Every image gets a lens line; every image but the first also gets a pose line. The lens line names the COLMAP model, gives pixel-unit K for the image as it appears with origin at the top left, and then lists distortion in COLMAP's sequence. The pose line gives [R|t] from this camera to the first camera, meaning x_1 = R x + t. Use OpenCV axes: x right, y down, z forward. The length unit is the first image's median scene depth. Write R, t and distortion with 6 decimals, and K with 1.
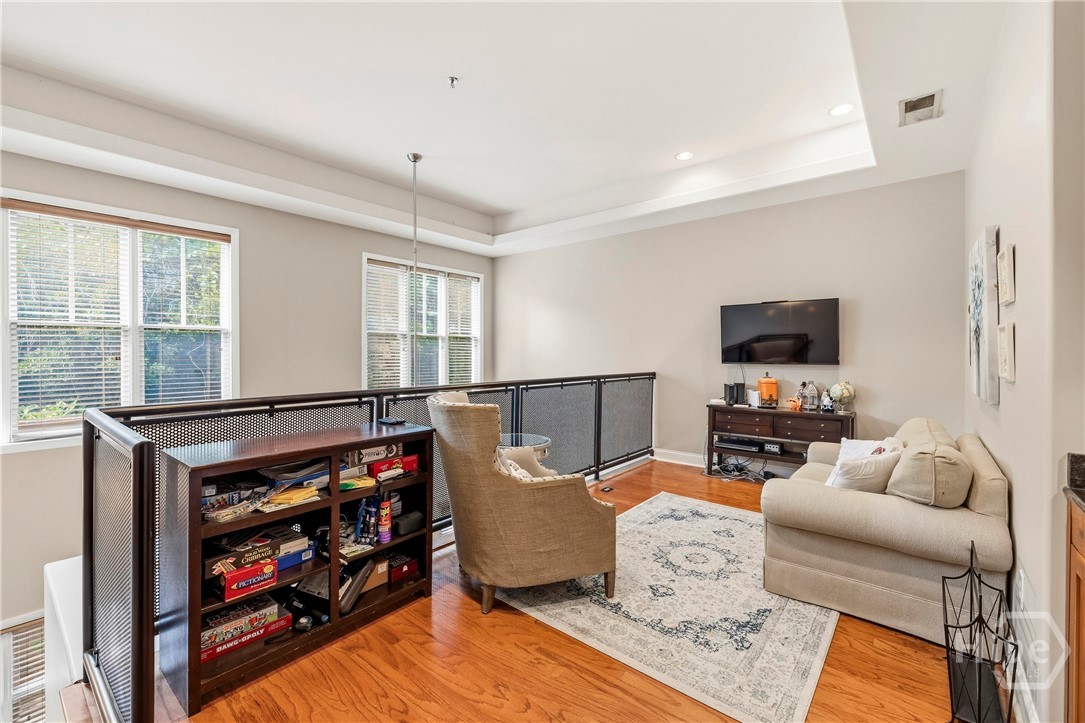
lens RADIAL K [[455.5, 0, 537.8], [0, 455.5, 347.6], [0, 0, 1]] dist [0.000124, 0.000051]
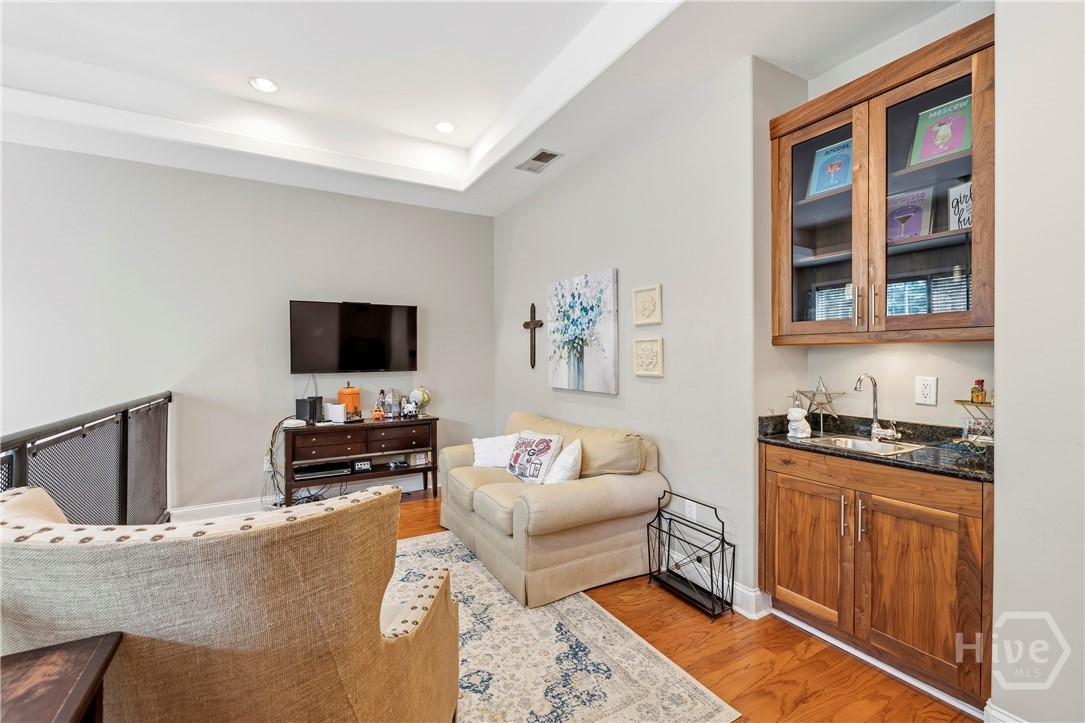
lens RADIAL K [[464.1, 0, 540.1], [0, 464.1, 356.6], [0, 0, 1]] dist [-0.001363, -0.000633]
pose [[0.349091, -0.002543, 0.937085, -0.393147], [-0.001529, 0.999993, 0.003283, 0.003742], [-0.937088, -0.002579, 0.349085, 0.636758]]
